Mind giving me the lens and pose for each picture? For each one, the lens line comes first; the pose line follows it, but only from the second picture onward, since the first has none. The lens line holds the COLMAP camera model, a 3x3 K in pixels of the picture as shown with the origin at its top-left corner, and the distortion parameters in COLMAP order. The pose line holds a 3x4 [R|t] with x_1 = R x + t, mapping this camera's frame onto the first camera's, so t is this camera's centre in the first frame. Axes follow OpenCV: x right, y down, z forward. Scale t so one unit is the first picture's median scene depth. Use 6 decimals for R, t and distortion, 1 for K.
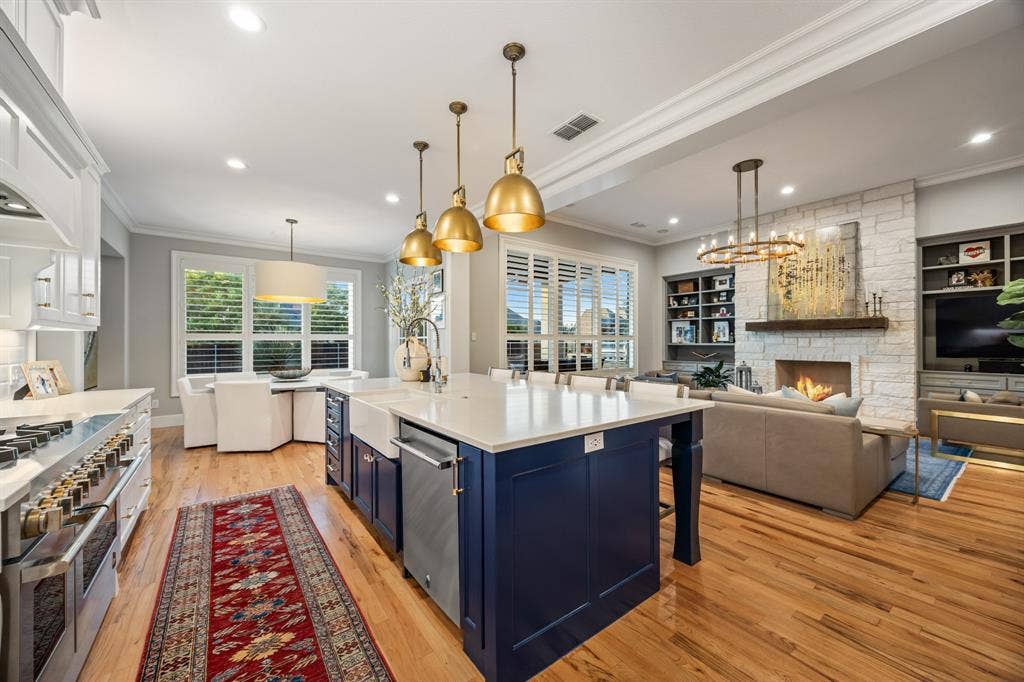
lens RADIAL K [[394.1, 0, 512.0], [0, 394.1, 341.0], [0, 0, 1]] dist [0.001750, 0.000043]
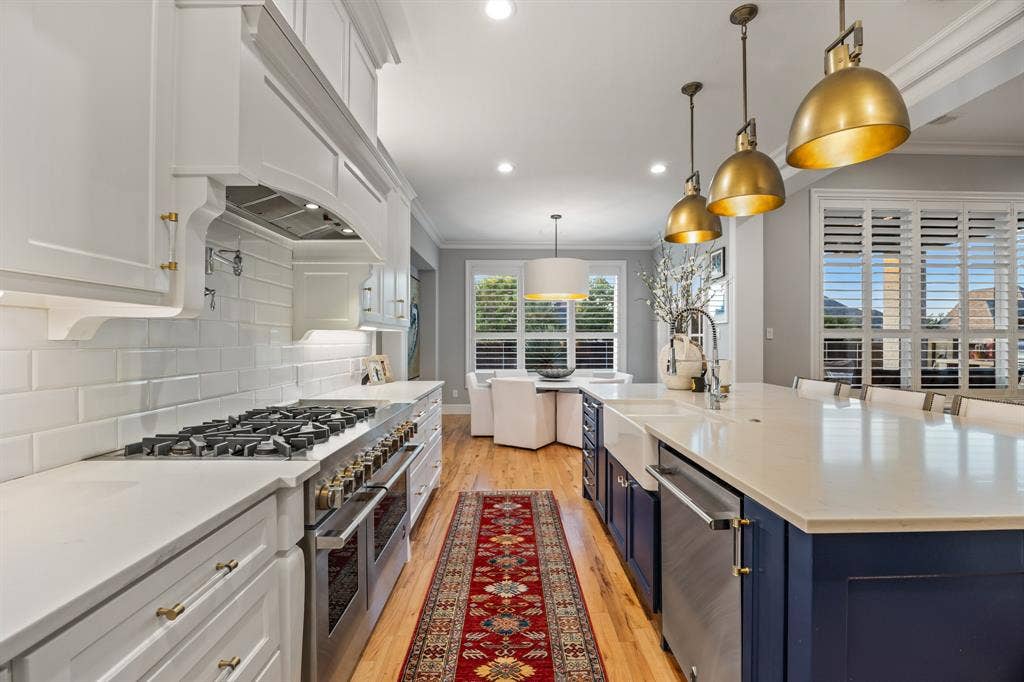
lens RADIAL K [[439.8, 0, 512.0], [0, 439.8, 341.0], [0, 0, 1]] dist [-0.019922, 0.000272]
pose [[0.808370, 0.002411, -0.588669, -0.012136], [-0.000888, 0.999995, 0.002877, 0.001323], [0.588674, -0.001803, 0.808369, 0.112659]]
